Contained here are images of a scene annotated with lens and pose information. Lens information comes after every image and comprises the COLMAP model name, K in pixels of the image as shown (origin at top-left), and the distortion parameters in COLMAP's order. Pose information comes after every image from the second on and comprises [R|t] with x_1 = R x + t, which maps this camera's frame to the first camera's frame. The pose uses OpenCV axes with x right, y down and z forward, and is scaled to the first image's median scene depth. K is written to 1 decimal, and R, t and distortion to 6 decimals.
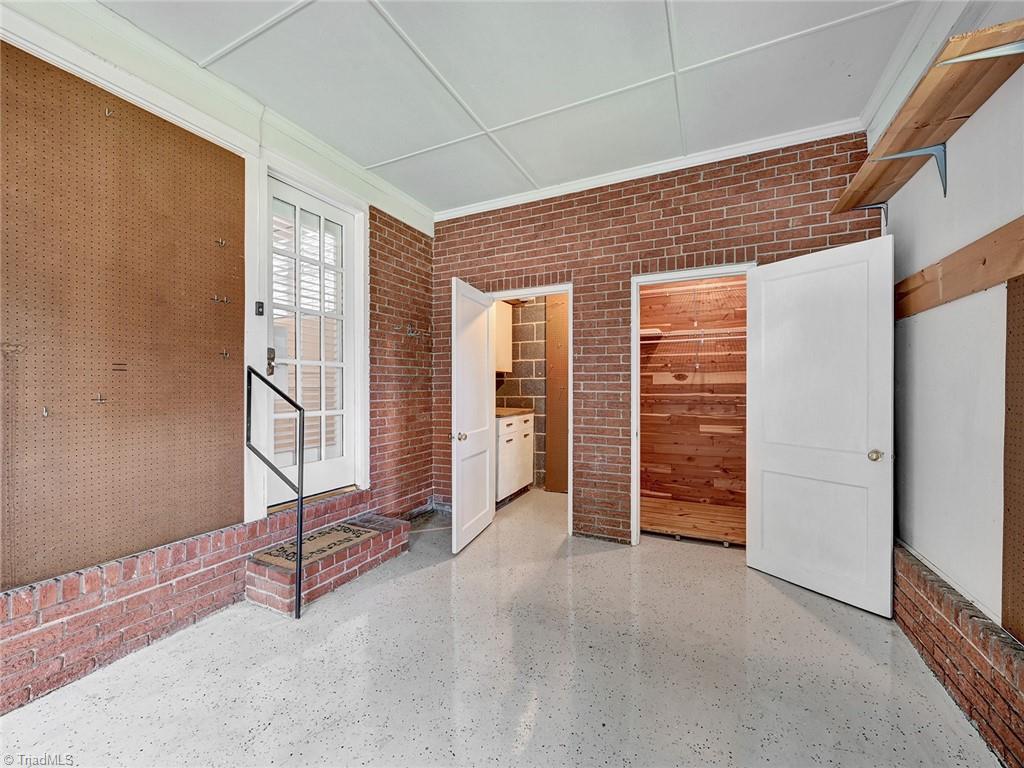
lens RADIAL K [[407.7, 0, 515.3], [0, 407.7, 386.0], [0, 0, 1]] dist [-0.001138, 0.000071]
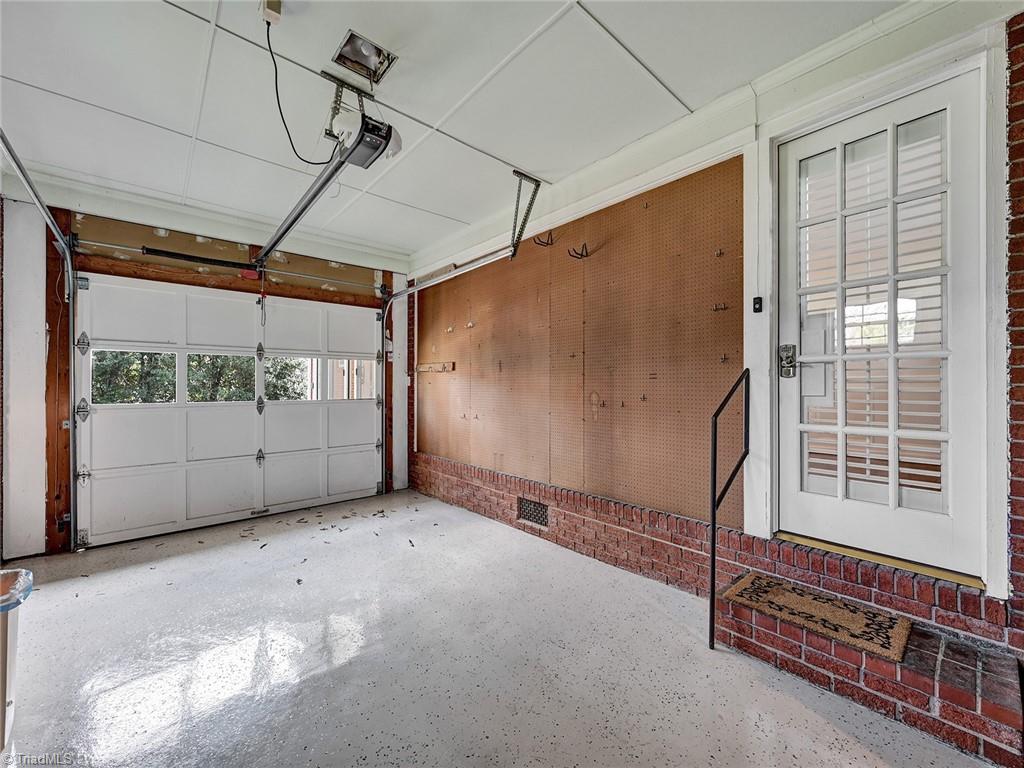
lens RADIAL K [[407.7, 0, 516.2], [0, 407.7, 385.3], [0, 0, 1]] dist [-0.001138, 0.000071]
pose [[-0.380915, -0.002853, -0.924606, 0.390244], [0.001210, 0.999993, -0.003584, -0.006920], [0.924609, -0.002484, -0.380908, 0.790864]]
